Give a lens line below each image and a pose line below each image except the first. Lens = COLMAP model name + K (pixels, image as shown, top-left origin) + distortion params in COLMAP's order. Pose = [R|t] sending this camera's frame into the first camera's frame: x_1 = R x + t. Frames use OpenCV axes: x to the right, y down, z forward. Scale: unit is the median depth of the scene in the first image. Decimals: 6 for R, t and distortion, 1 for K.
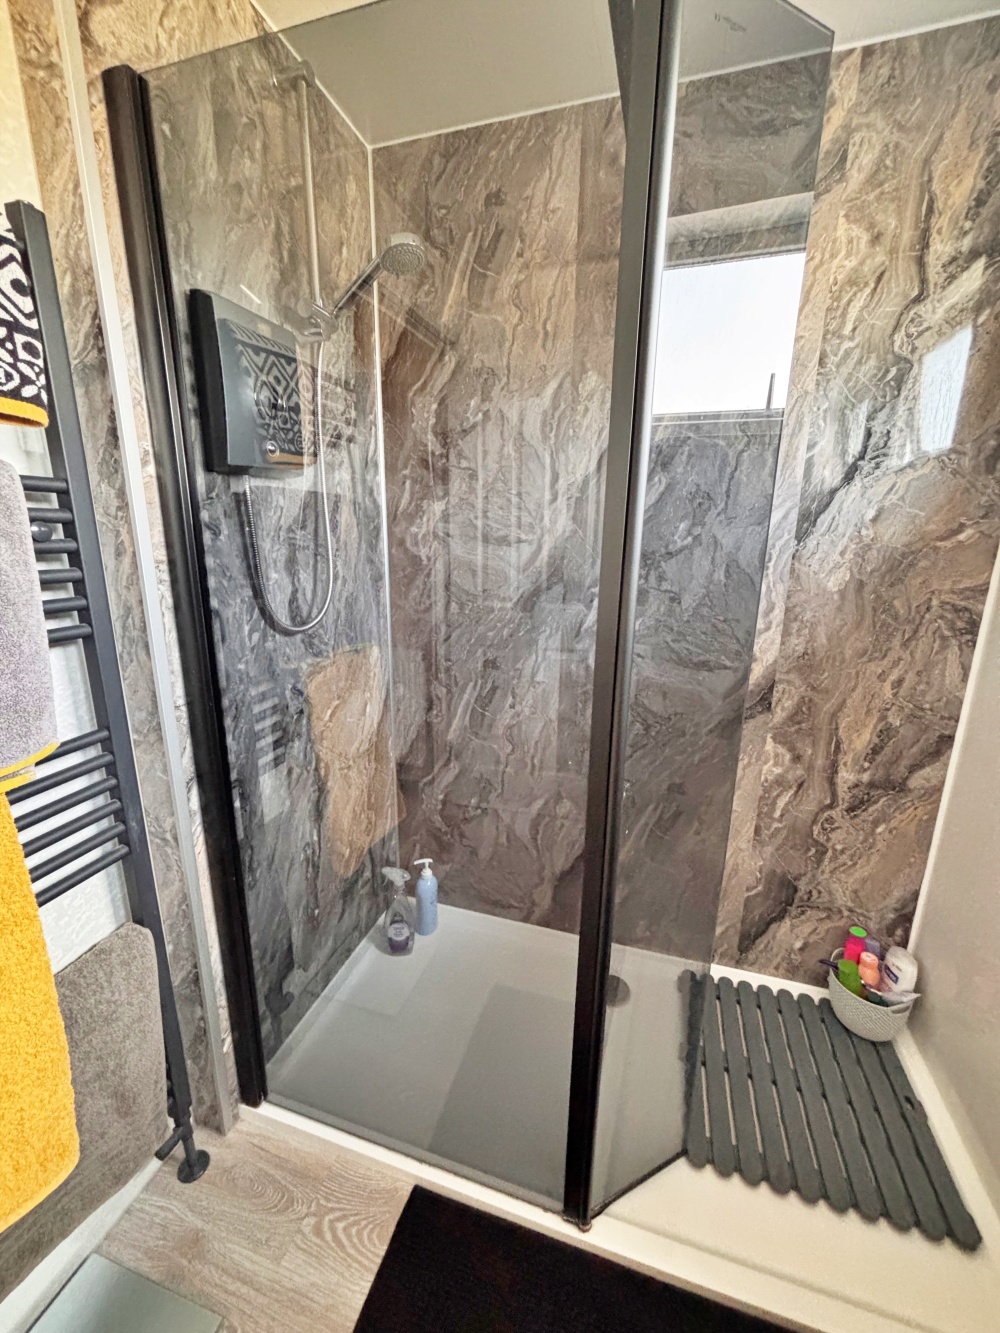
lens RADIAL K [[533.0, 0, 498.7], [0, 533.0, 663.1], [0, 0, 1]] dist [-0.001710, -0.001248]
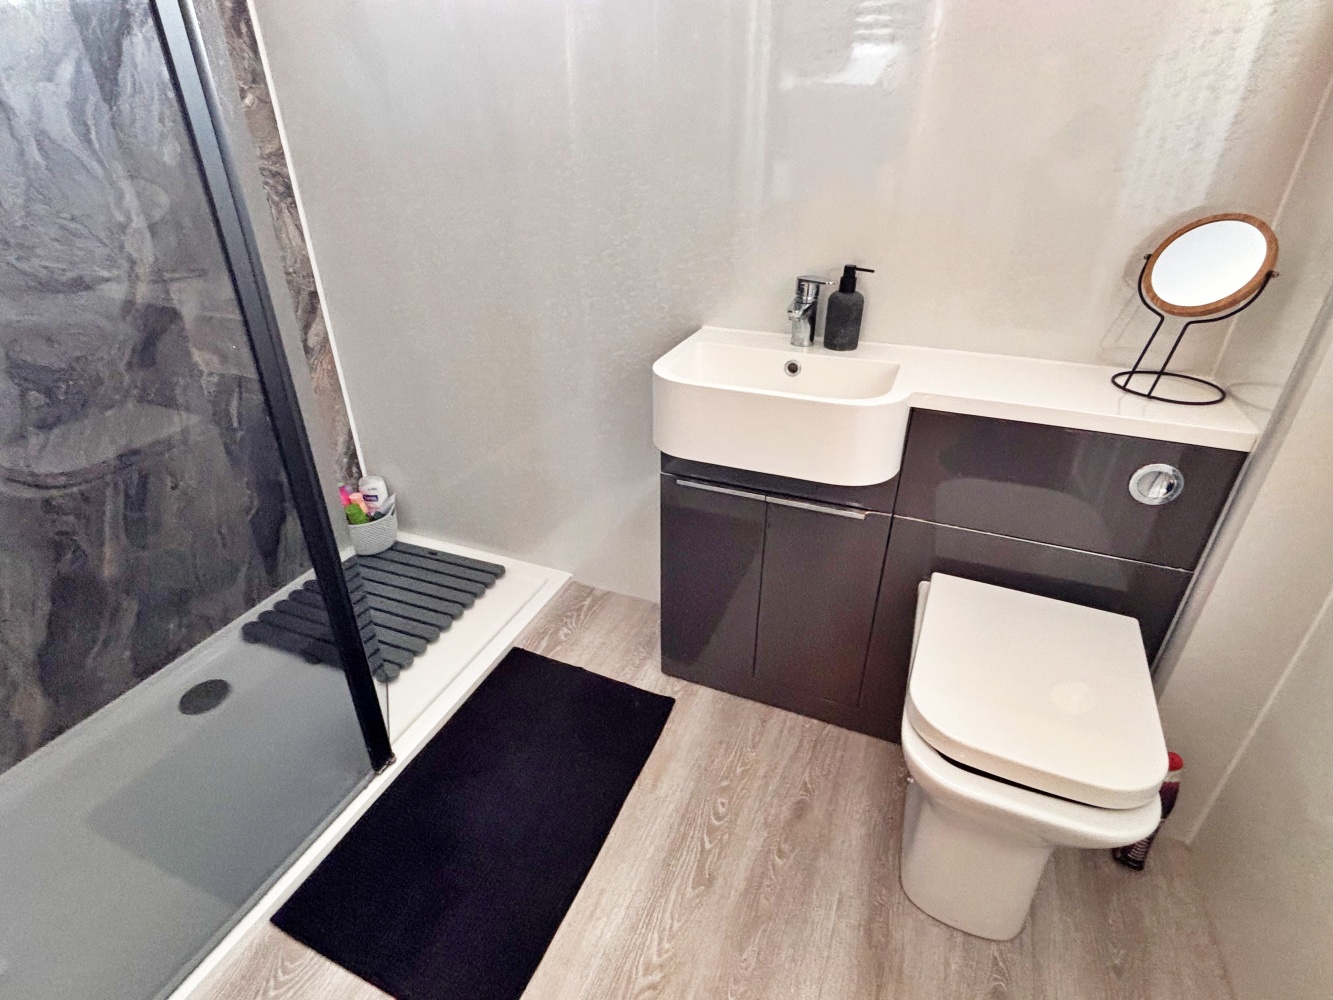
lens RADIAL K [[683.0, 0, 667.1], [0, 683.0, 501.6], [0, 0, 1]] dist [0.007080, 0.004909]
pose [[0.083847, -0.492444, 0.866296, -0.628555], [0.242469, 0.853311, 0.461594, 0.021029], [-0.966529, 0.171347, 0.190950, 0.024266]]
